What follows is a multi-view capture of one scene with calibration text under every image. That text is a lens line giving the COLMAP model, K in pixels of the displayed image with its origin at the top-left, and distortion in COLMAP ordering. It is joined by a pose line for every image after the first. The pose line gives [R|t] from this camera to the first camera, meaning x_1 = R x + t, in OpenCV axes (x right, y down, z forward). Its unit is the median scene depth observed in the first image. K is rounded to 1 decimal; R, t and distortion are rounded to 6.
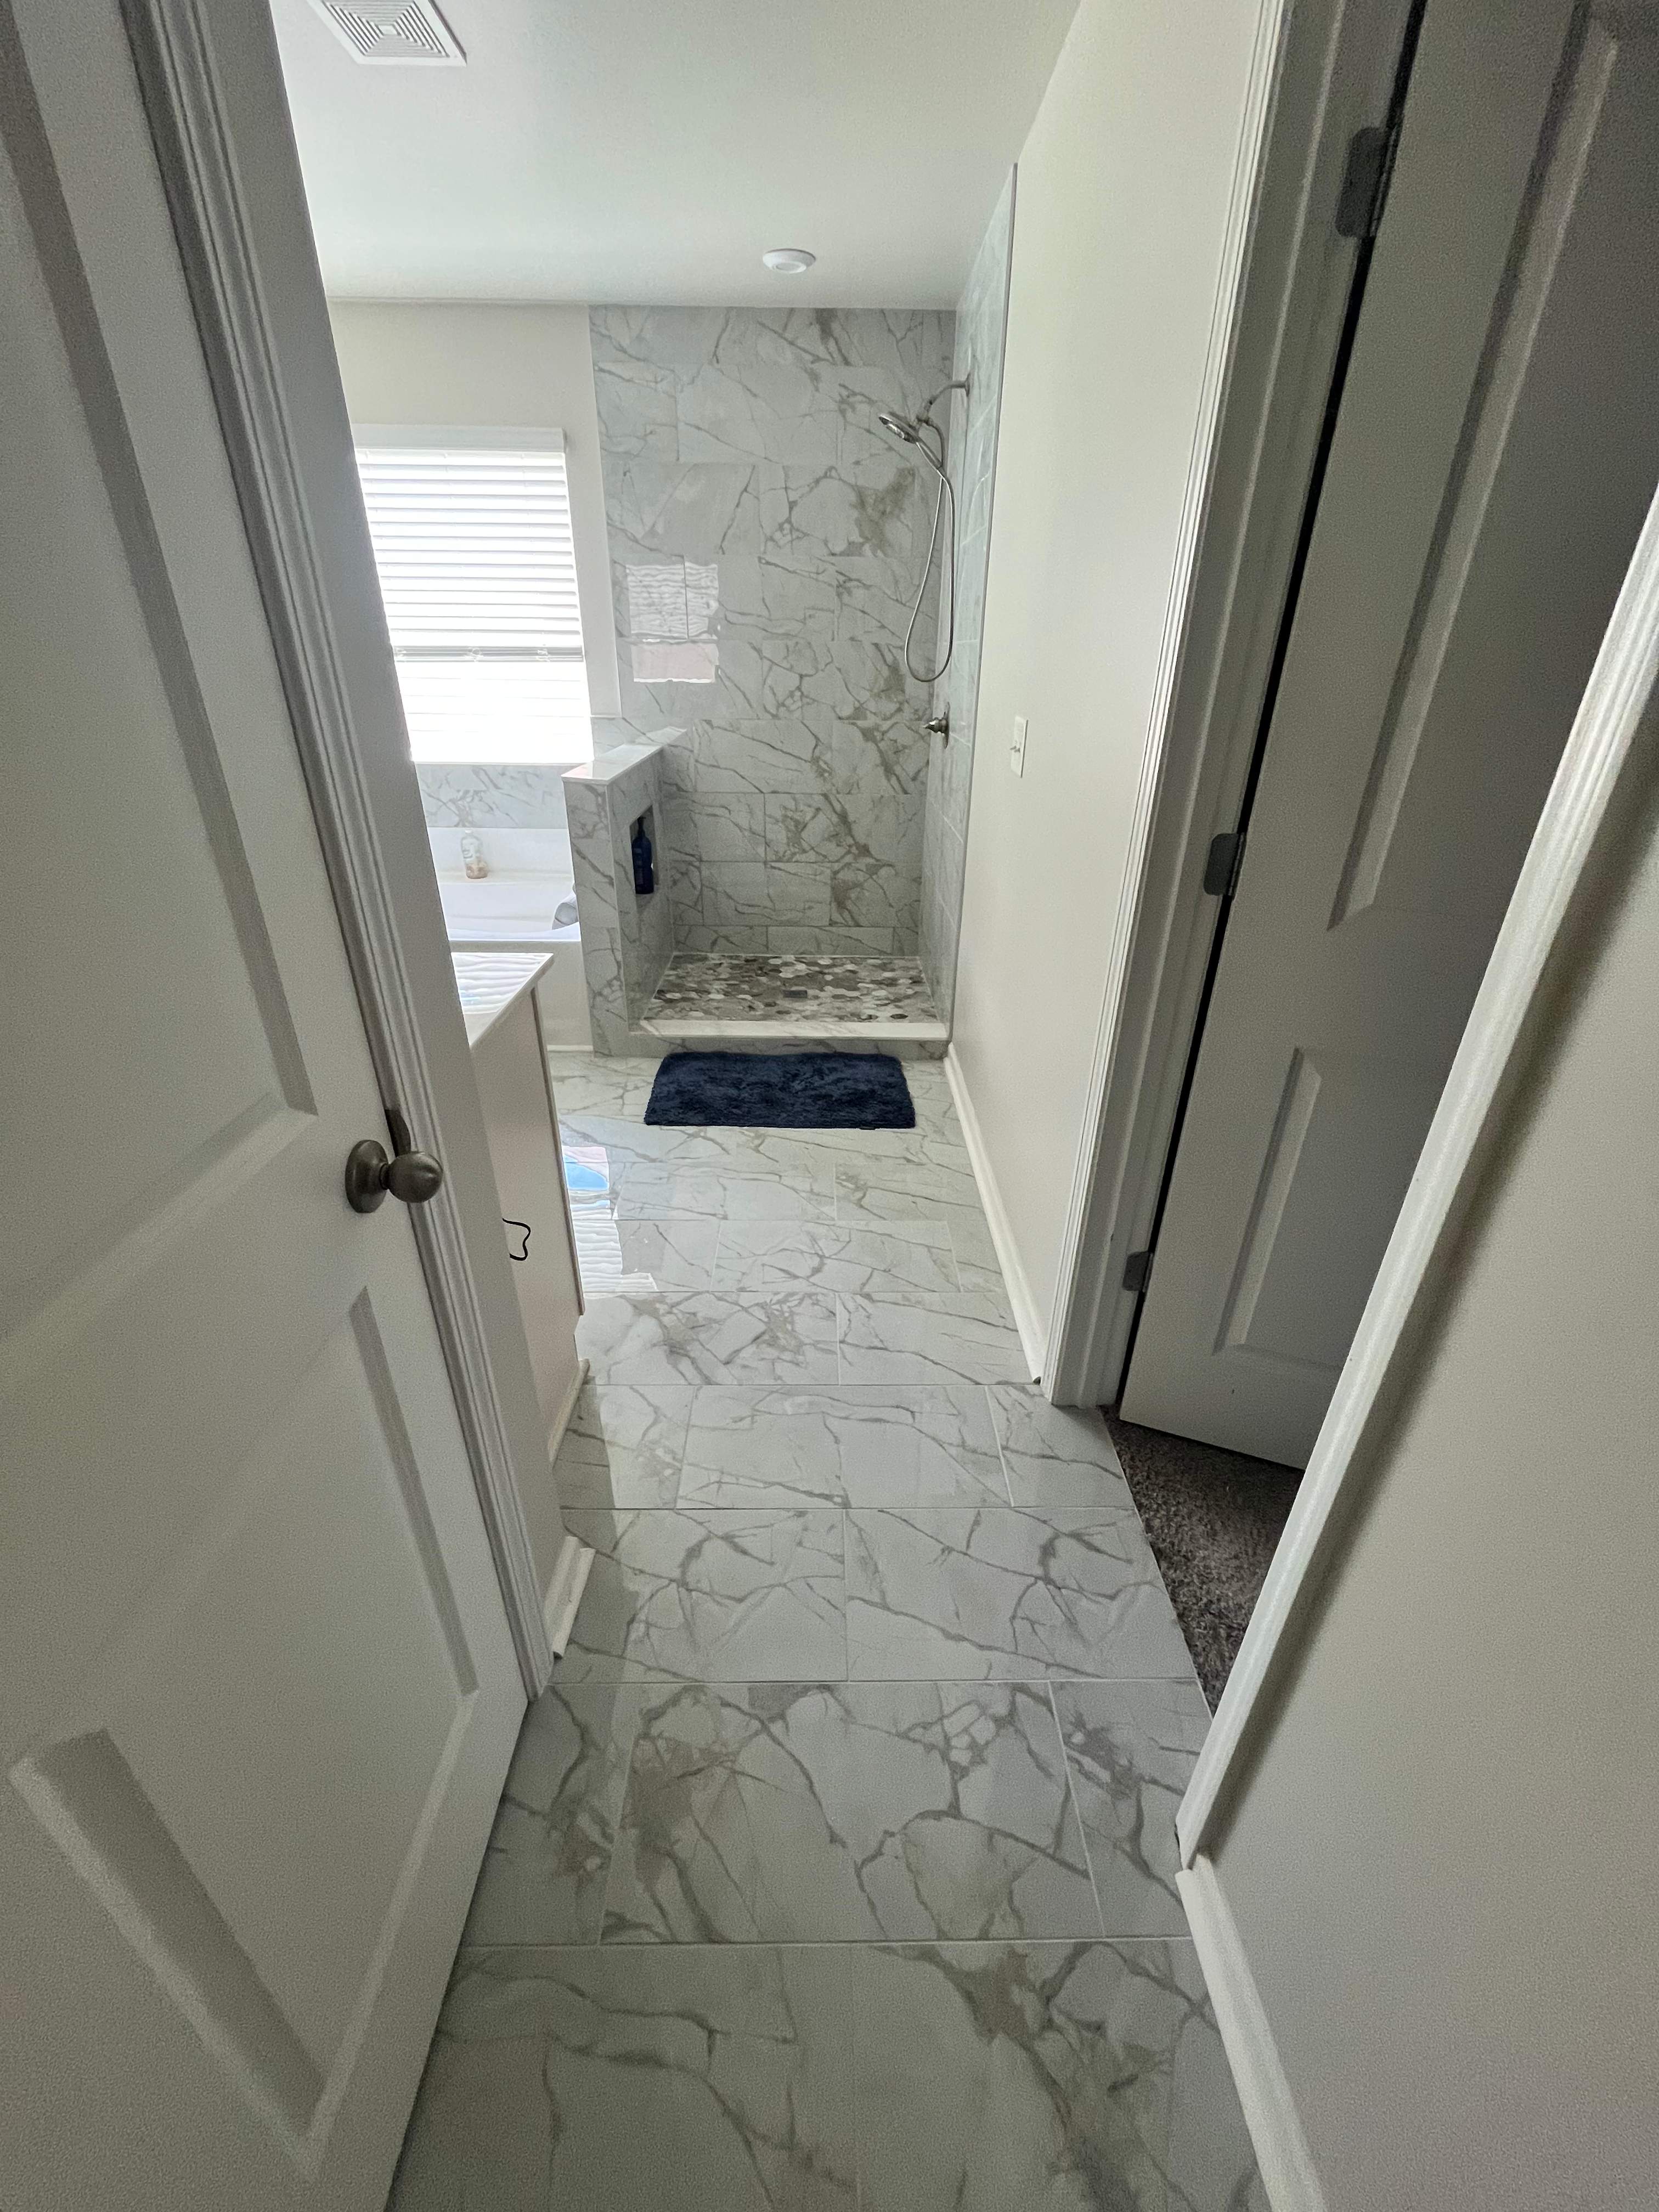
lens RADIAL K [[892.4, 0, 829.3], [0, 892.4, 1106.6], [0, 0, 1]] dist [-0.003290, -0.000247]
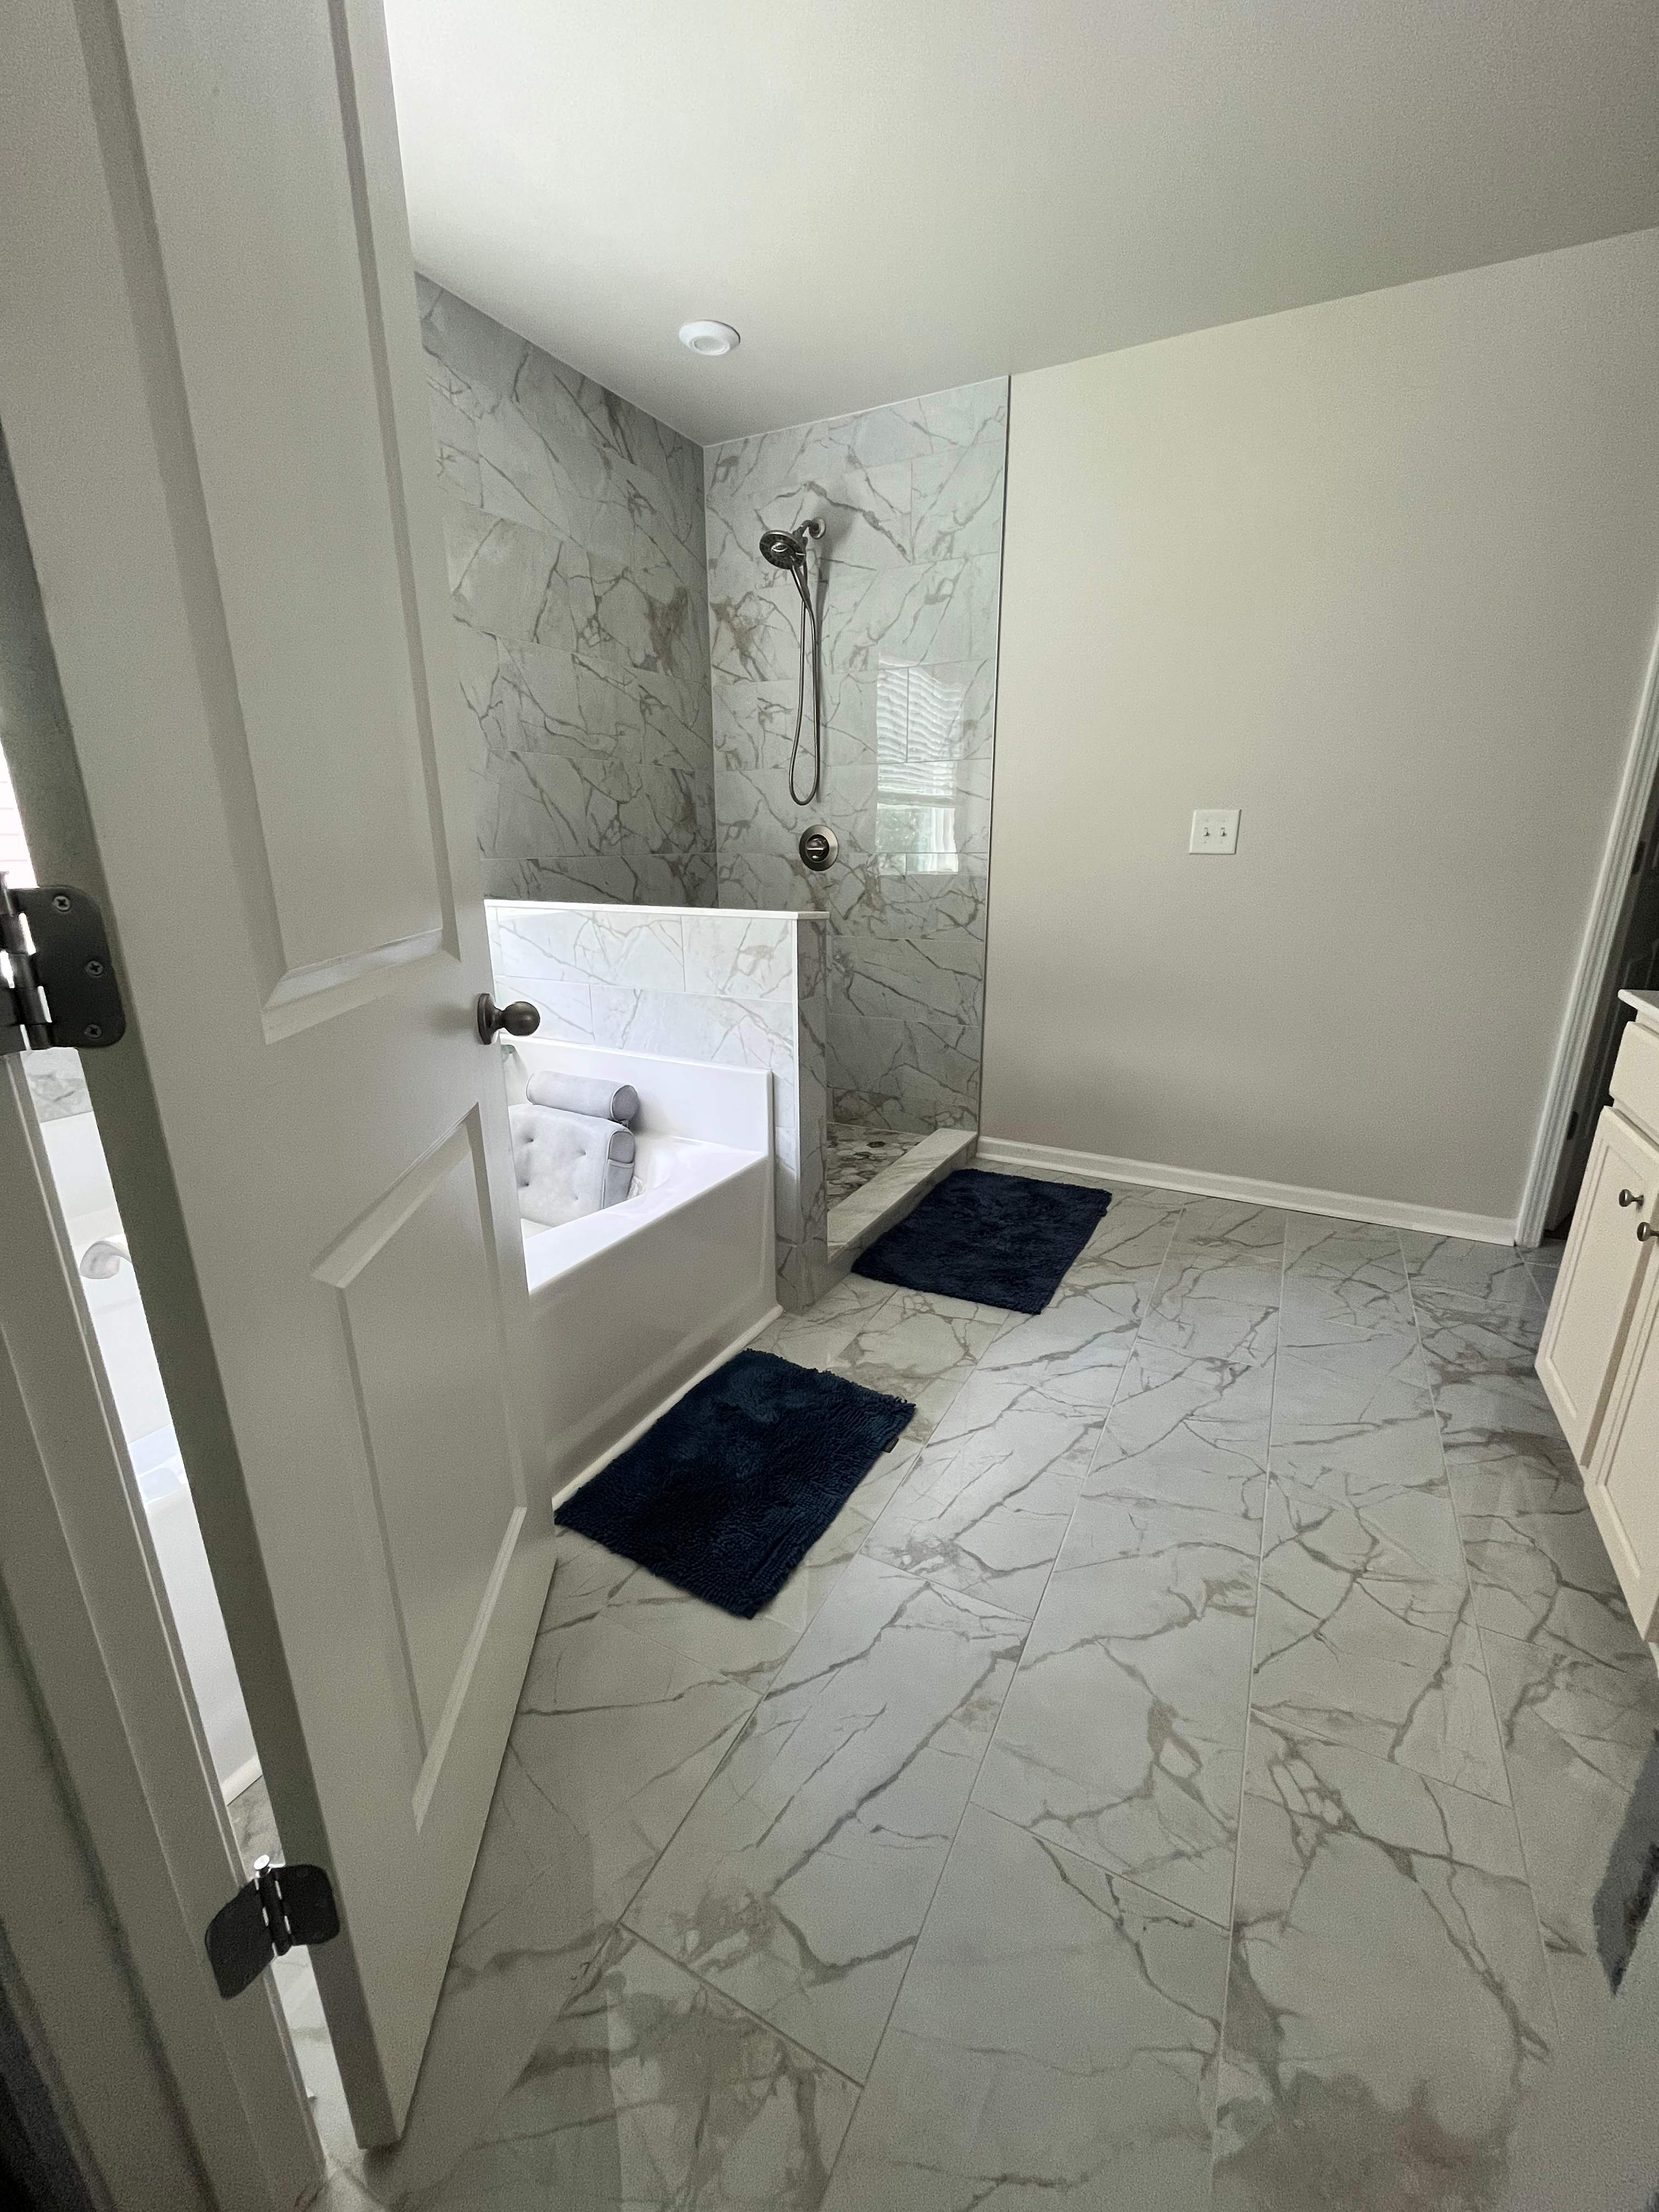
lens RADIAL K [[892.4, 0, 831.0], [0, 892.4, 1107.0], [0, 0, 1]] dist [-0.003290, -0.000247]
pose [[0.471478, -0.268448, 0.840026, -0.721735], [0.410902, 0.909697, 0.060088, -0.214309], [-0.780300, 0.316839, 0.539208, 0.531272]]
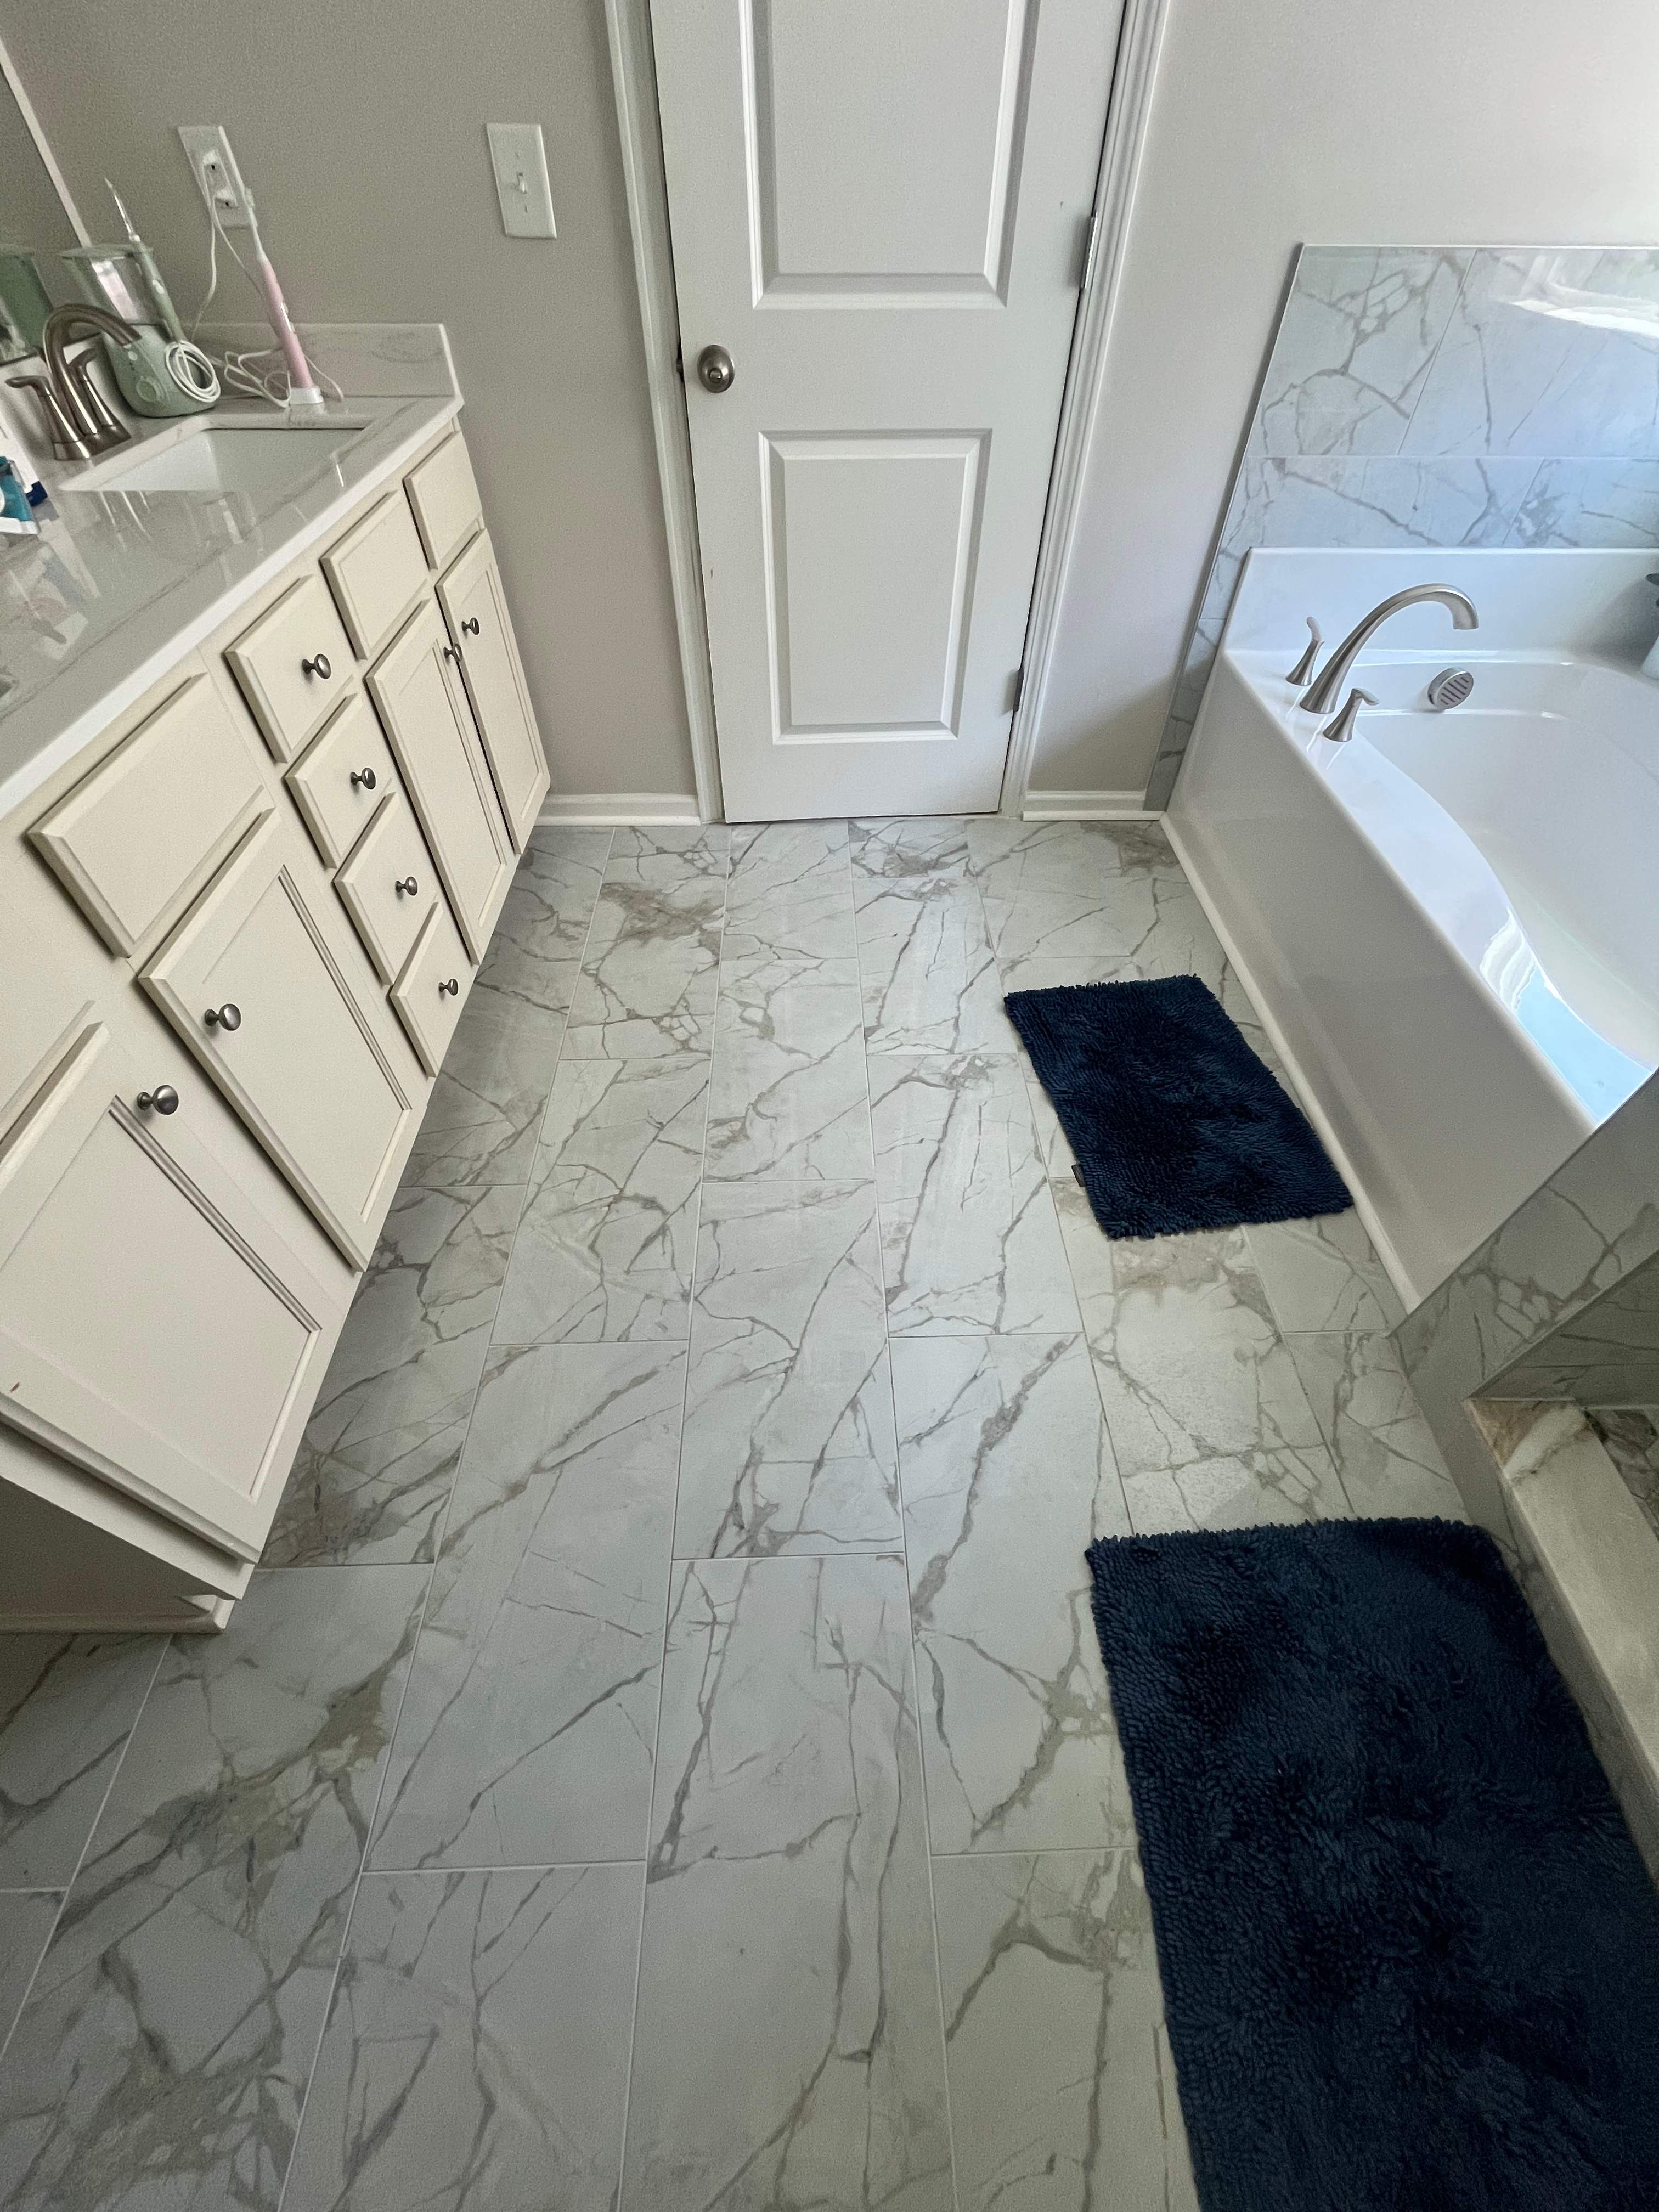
lens RADIAL K [[892.4, 0, 831.7], [0, 892.4, 1105.1], [0, 0, 1]] dist [-0.003290, -0.000247]
pose [[0.019984, 0.737674, -0.674861, -0.067125], [-0.460223, 0.606018, 0.648796, -0.249024], [0.887578, 0.297621, 0.351605, 0.557906]]
